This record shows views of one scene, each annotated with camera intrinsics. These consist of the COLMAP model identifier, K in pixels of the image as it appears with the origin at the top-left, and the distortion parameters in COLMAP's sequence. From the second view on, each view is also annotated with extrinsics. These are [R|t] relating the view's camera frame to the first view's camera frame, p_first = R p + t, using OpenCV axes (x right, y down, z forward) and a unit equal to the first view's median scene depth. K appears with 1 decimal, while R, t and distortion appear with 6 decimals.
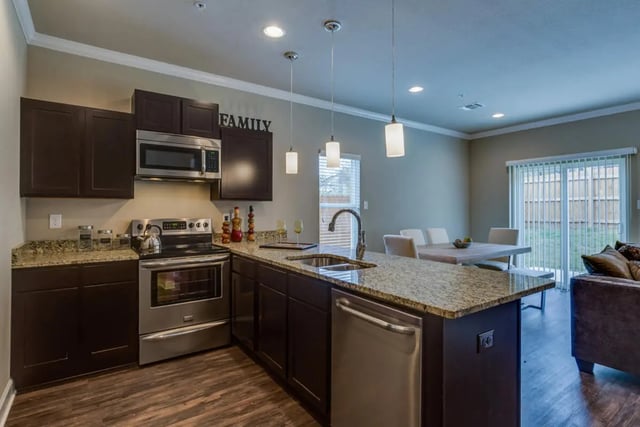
lens RADIAL K [[328.3, 0, 320.6], [0, 328.3, 208.4], [0, 0, 1]] dist [-0.000491, 0.000079]
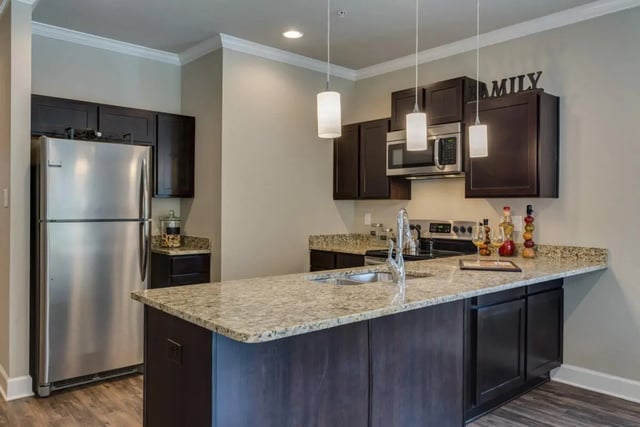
lens RADIAL K [[478.4, 0, 320.0], [0, 478.4, 212.6], [0, 0, 1]] dist [-0.002998, 0.000279]
pose [[0.117050, 0.012283, -0.993050, 0.777309], [-0.004332, 0.999920, 0.011858, -0.003043], [0.993117, 0.002914, 0.117094, 0.516646]]
